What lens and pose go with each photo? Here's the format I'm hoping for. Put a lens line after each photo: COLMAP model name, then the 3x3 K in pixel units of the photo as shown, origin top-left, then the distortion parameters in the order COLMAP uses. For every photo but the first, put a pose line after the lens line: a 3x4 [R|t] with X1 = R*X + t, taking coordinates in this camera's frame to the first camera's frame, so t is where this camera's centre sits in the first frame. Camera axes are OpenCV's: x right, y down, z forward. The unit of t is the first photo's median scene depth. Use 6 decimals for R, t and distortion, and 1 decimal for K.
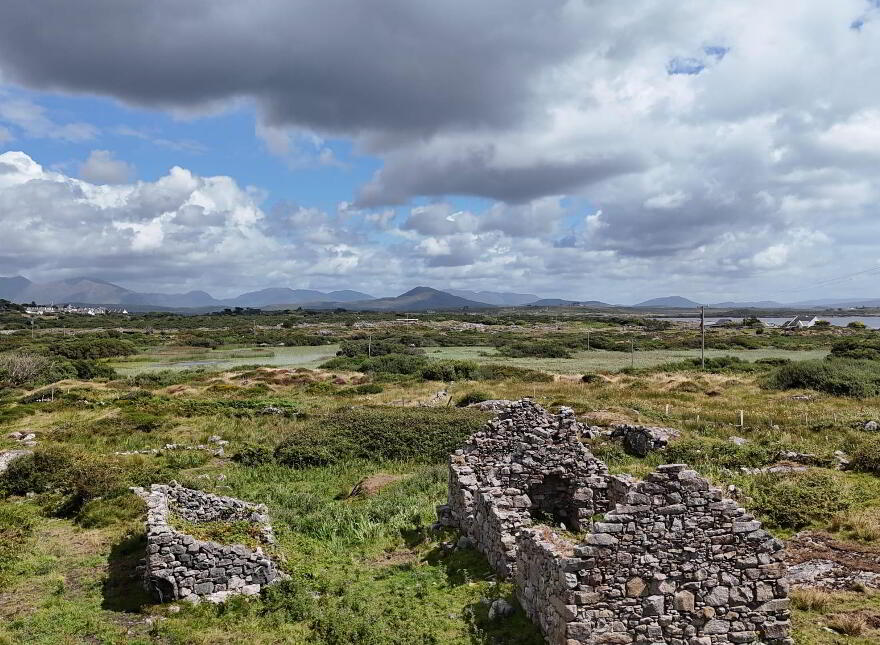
lens RADIAL K [[833.6, 0, 440.0], [0, 833.6, 322.5], [0, 0, 1]] dist [0.113916, -0.235040]
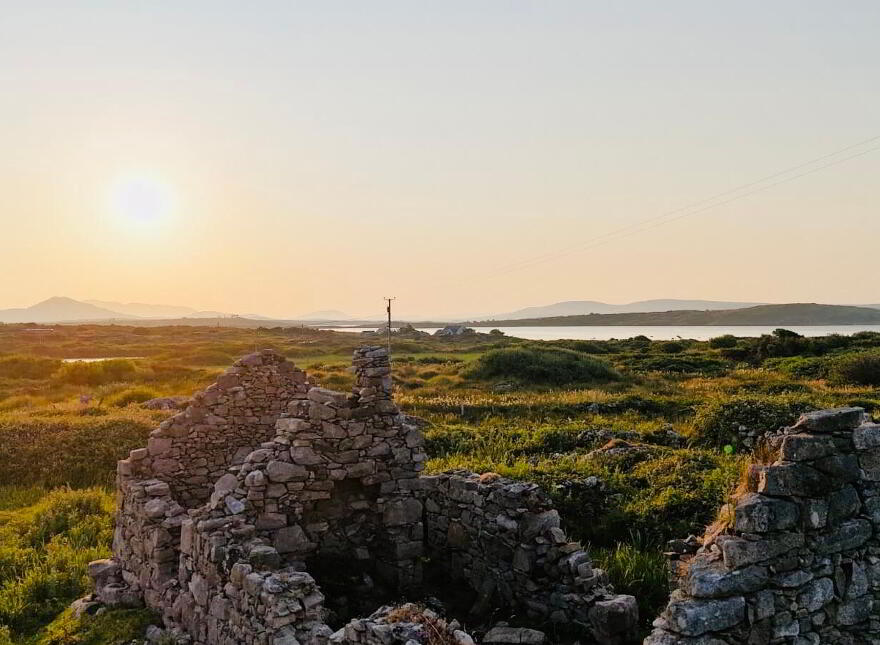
lens RADIAL K [[833.6, 0, 440.0], [0, 833.6, 322.5], [0, 0, 1]] dist [0.113916, -0.235040]
pose [[0.919840, 0.002275, 0.392287, -0.011232], [0.003924, 0.999880, -0.014999, 0.095079], [-0.392274, 0.015336, 0.919721, 0.512604]]
